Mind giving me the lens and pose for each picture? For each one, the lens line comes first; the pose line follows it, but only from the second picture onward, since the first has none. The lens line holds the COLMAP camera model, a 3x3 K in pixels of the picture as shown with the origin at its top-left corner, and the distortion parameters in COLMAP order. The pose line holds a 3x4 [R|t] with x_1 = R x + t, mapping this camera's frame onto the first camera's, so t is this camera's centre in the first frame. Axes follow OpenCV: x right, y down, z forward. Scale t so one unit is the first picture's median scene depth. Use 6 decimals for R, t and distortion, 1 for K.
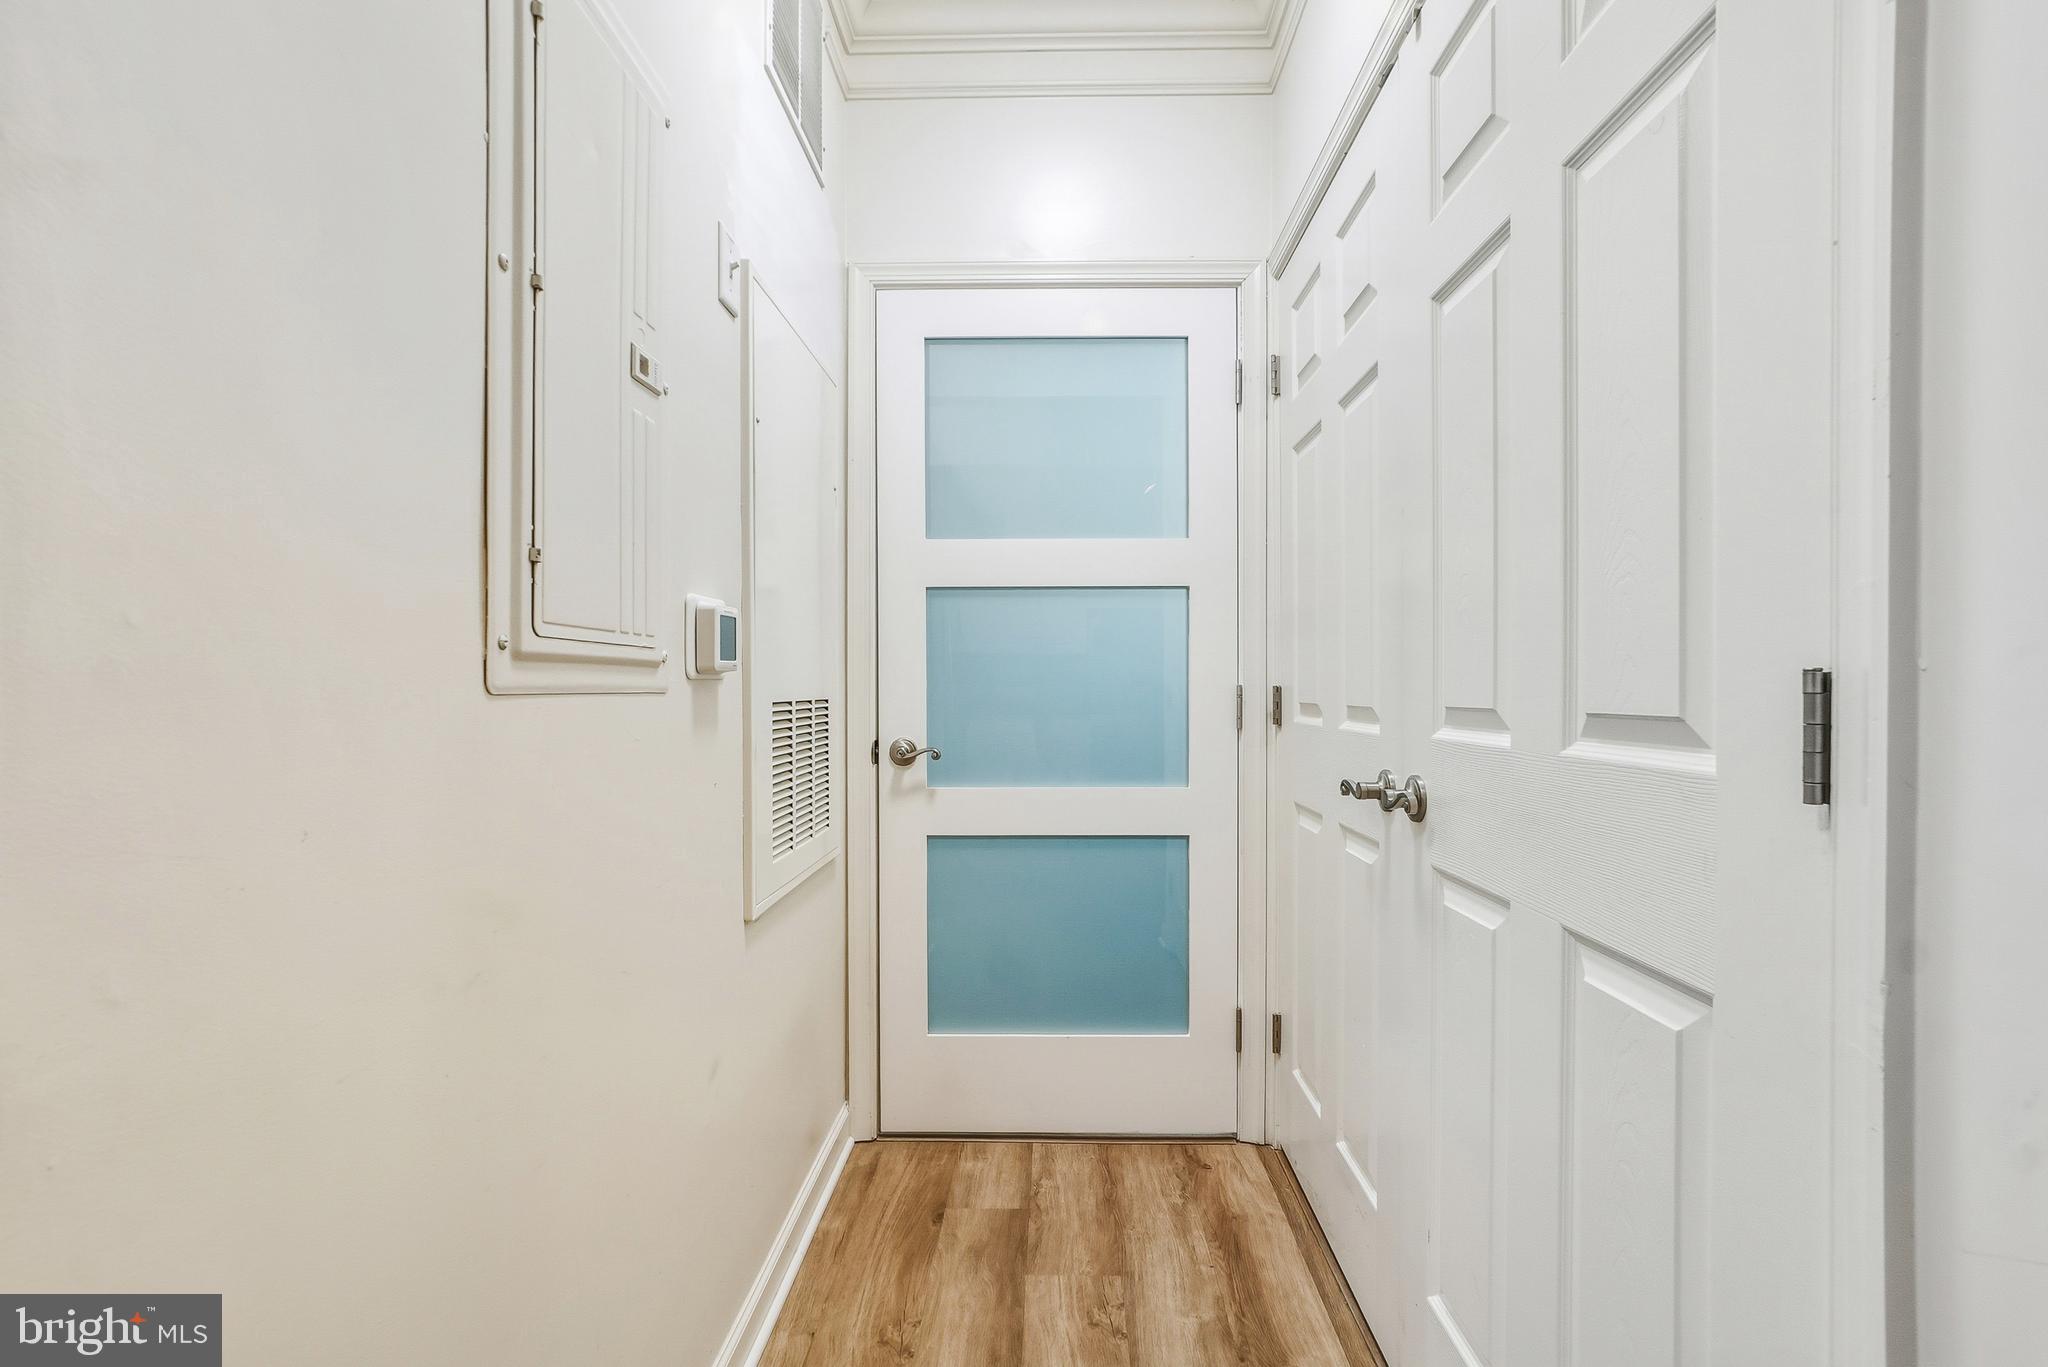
lens RADIAL K [[913.7, 0, 1033.6], [0, 913.7, 690.0], [0, 0, 1]] dist [-0.032974, 0.000892]
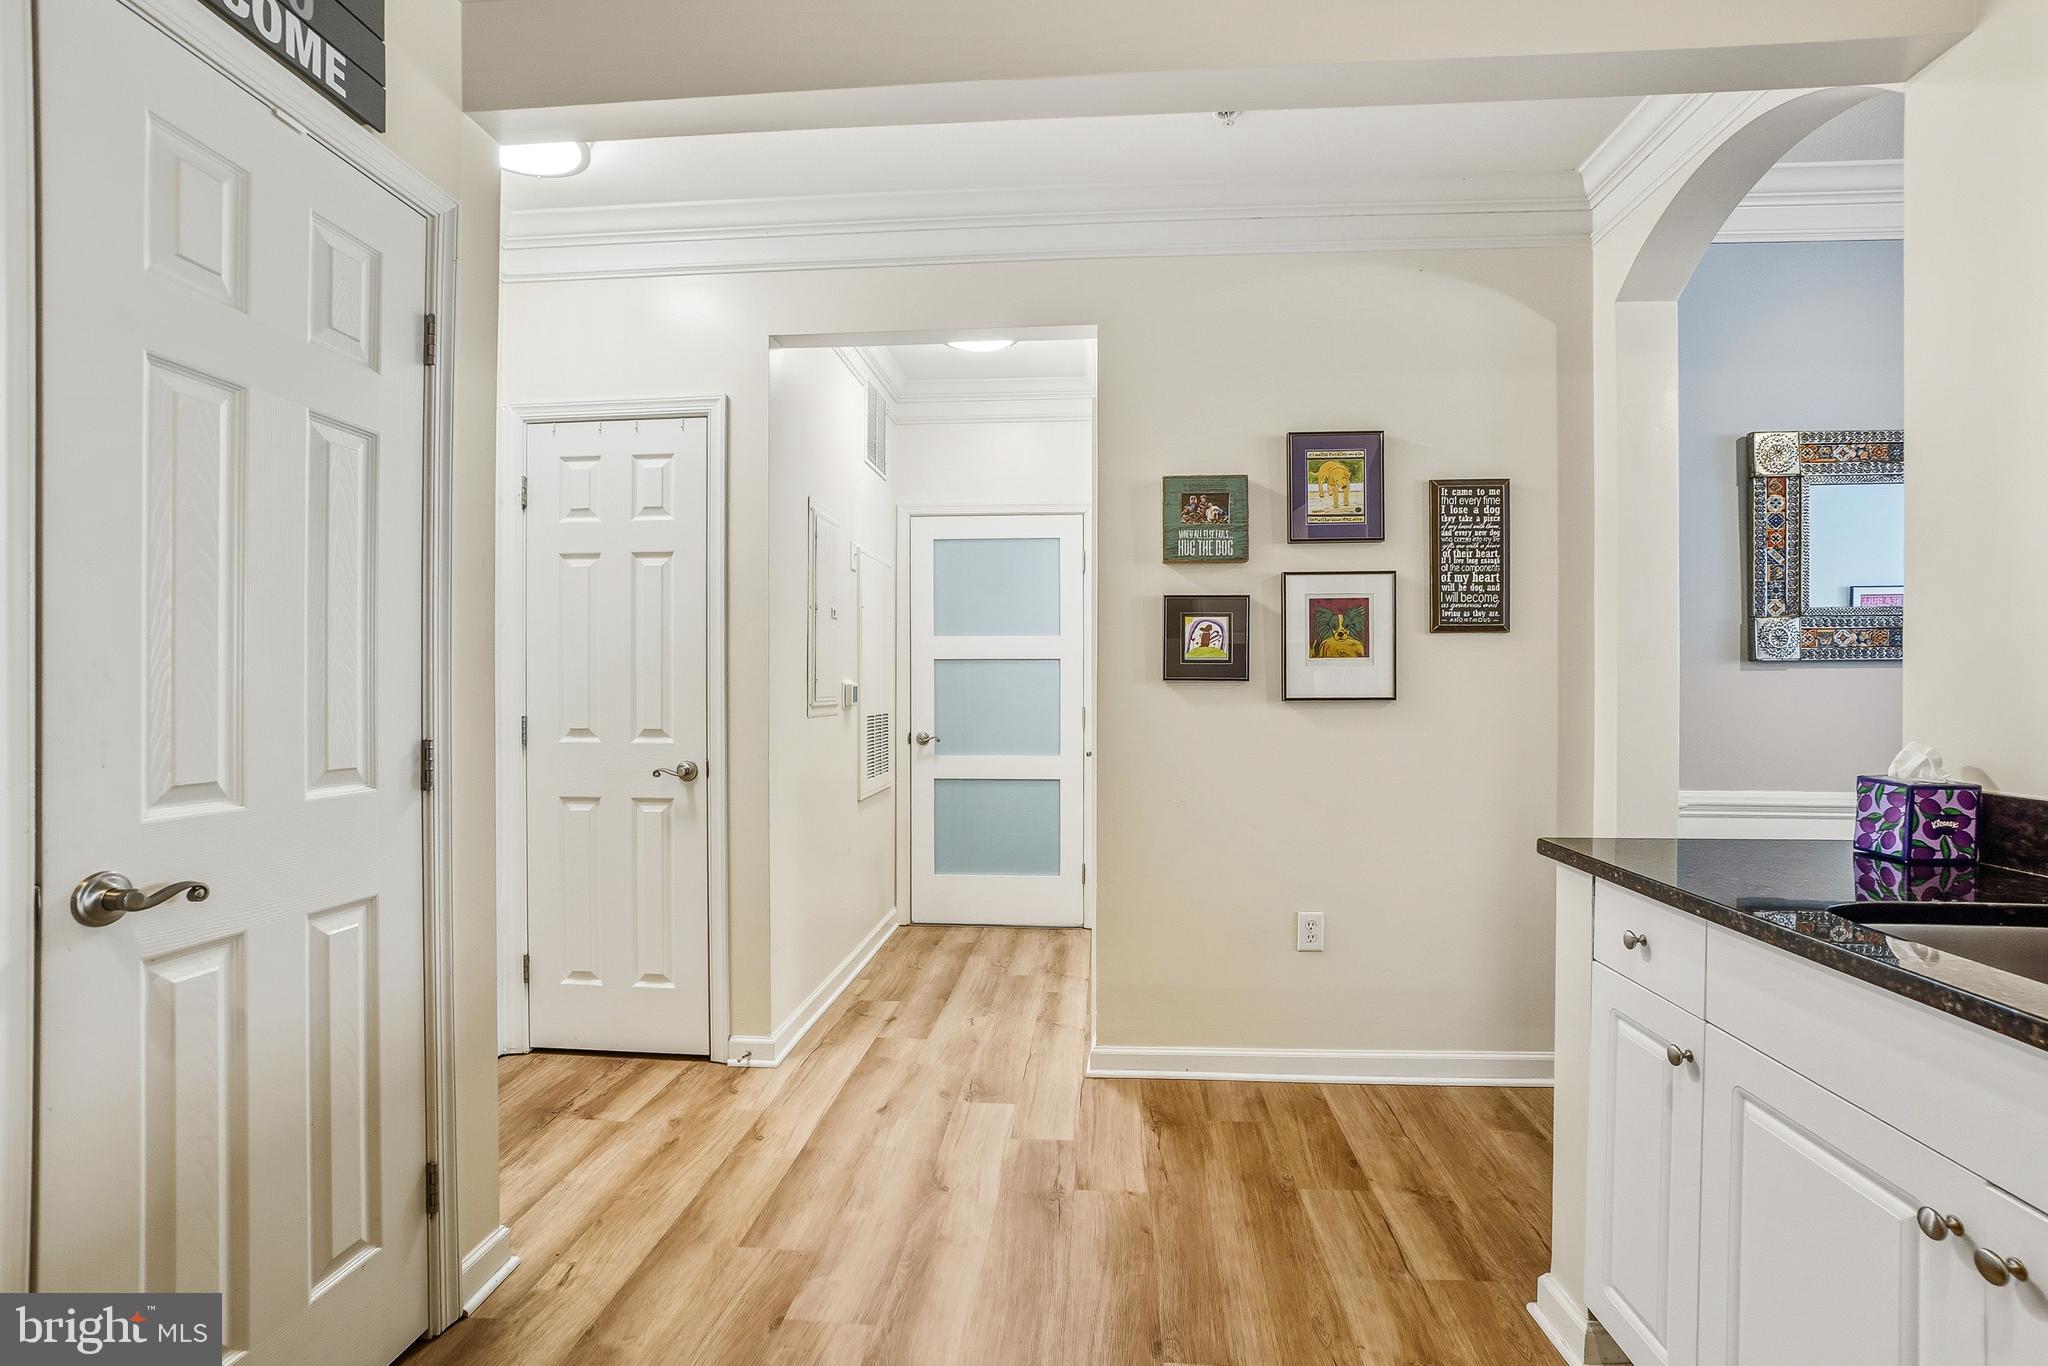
lens RADIAL K [[918.2, 0, 1044.4], [0, 918.2, 680.8], [0, 0, 1]] dist [-0.018862, 0.008072]
pose [[0.999278, 0.000487, -0.037992, 0.220718], [-0.000911, 0.999937, -0.011148, -0.042611], [0.037984, 0.011175, 0.999216, -1.124004]]
